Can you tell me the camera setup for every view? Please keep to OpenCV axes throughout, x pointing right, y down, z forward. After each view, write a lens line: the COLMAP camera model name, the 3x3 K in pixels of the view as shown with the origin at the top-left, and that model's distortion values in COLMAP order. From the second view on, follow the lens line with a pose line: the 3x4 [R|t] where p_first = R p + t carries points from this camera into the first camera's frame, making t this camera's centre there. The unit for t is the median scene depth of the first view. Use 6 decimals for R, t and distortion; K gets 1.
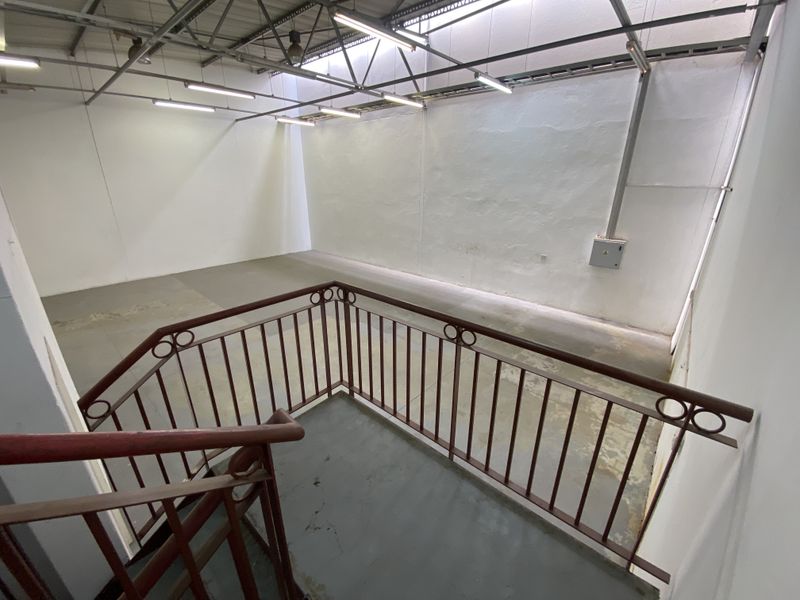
lens RADIAL K [[325.8, 0, 395.7], [0, 325.8, 297.6], [0, 0, 1]] dist [0.013235, -0.016369]
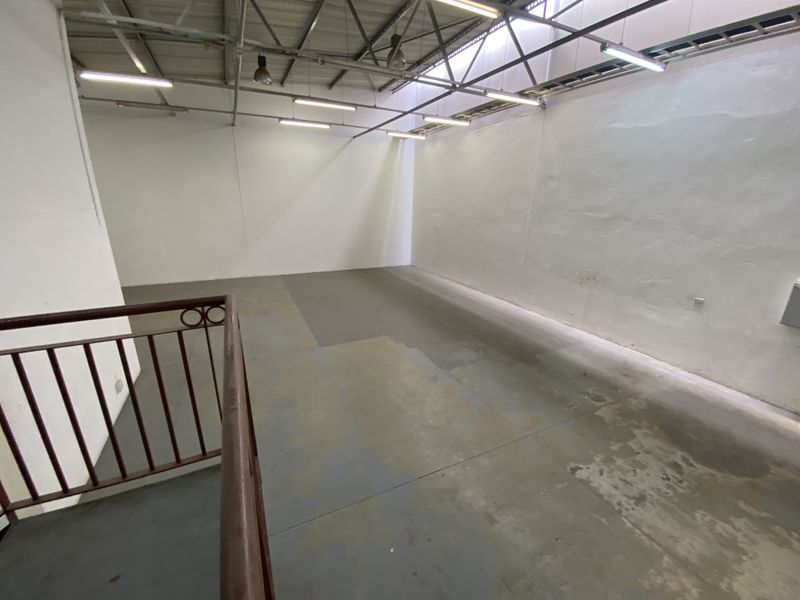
lens RADIAL K [[325.8, 0, 395.7], [0, 325.8, 297.6], [0, 0, 1]] dist [0.013235, -0.016369]
pose [[0.925311, 0.121576, -0.359192, 0.105147], [-0.142117, 0.989357, -0.031239, -0.021354], [0.351571, 0.079953, 0.932741, 0.140619]]
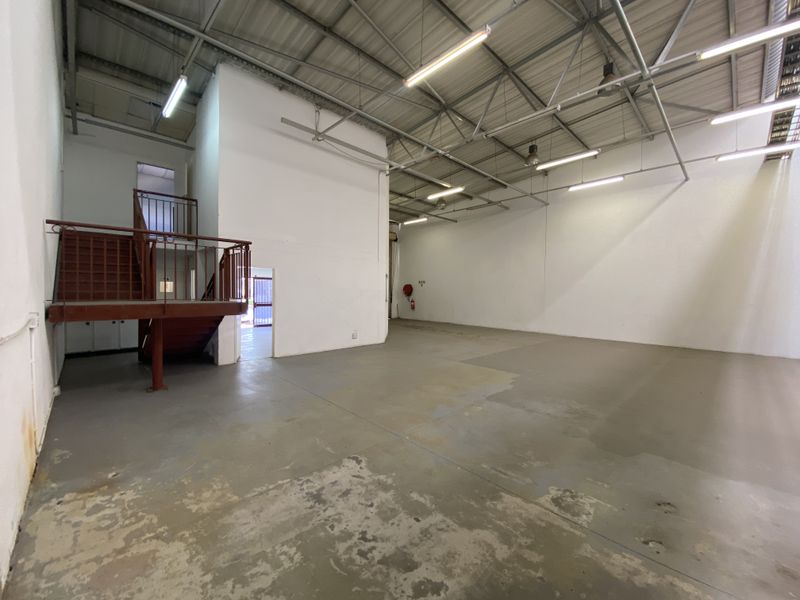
lens RADIAL K [[325.8, 0, 395.7], [0, 325.8, 297.6], [0, 0, 1]] dist [0.013235, -0.016369]
pose [[-0.090100, 0.006408, -0.995912, 0.541332], [-0.357023, 0.933310, 0.038305, -0.037428], [0.929740, 0.359015, -0.081804, 0.644666]]
